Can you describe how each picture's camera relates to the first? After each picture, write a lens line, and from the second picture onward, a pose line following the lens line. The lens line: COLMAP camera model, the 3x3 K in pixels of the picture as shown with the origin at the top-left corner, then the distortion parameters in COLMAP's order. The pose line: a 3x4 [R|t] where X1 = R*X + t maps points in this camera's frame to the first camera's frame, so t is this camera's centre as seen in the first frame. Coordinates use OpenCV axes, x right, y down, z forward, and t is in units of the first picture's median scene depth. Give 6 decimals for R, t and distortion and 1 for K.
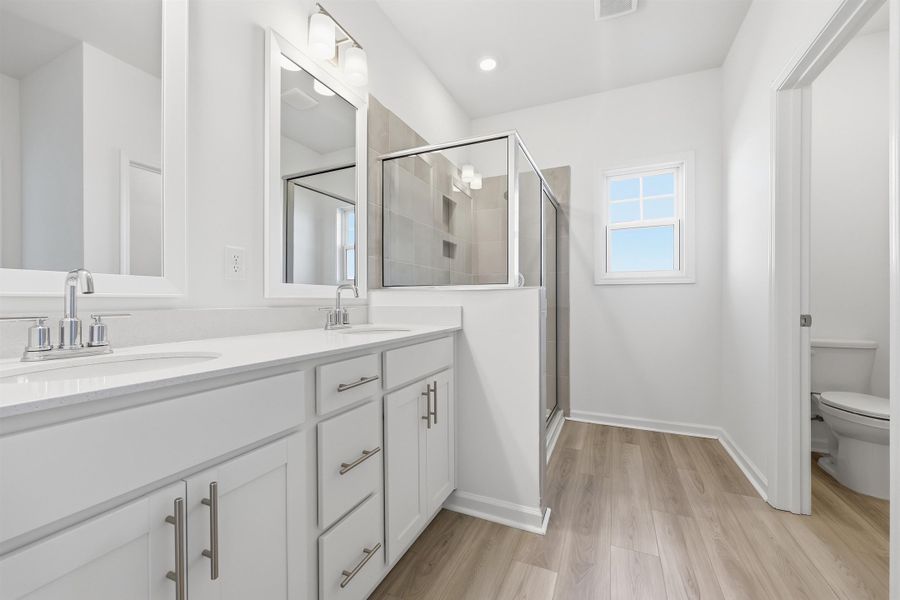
lens RADIAL K [[359.5, 0, 446.7], [0, 359.5, 308.0], [0, 0, 1]] dist [-0.000248, -0.000052]
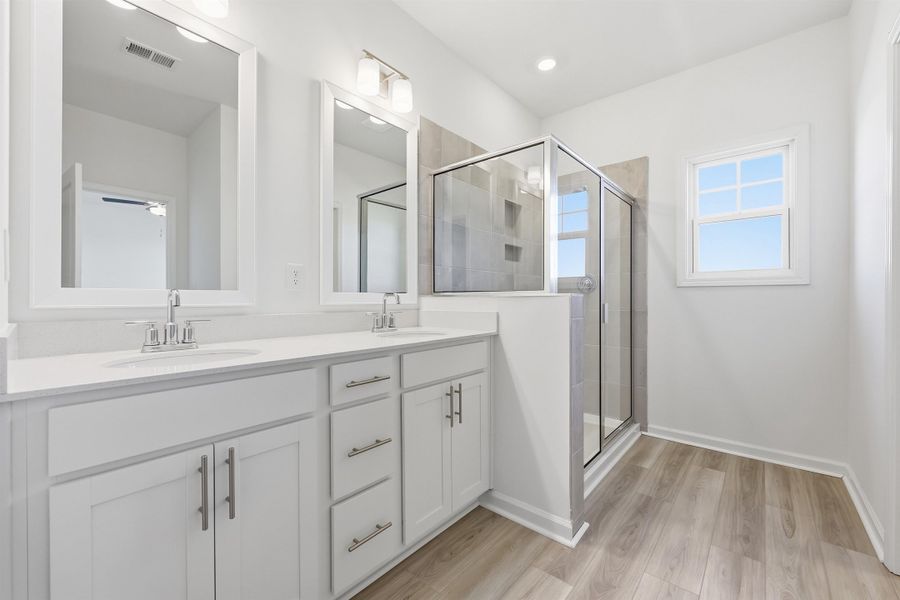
lens RADIAL K [[359.5, 0, 446.7], [0, 359.5, 308.0], [0, 0, 1]] dist [-0.000248, -0.000052]
pose [[0.960322, 0.007984, -0.278779, 0.194047], [-0.006817, 0.999963, 0.005153, -0.022060], [0.278810, -0.003048, 0.960341, -0.029782]]
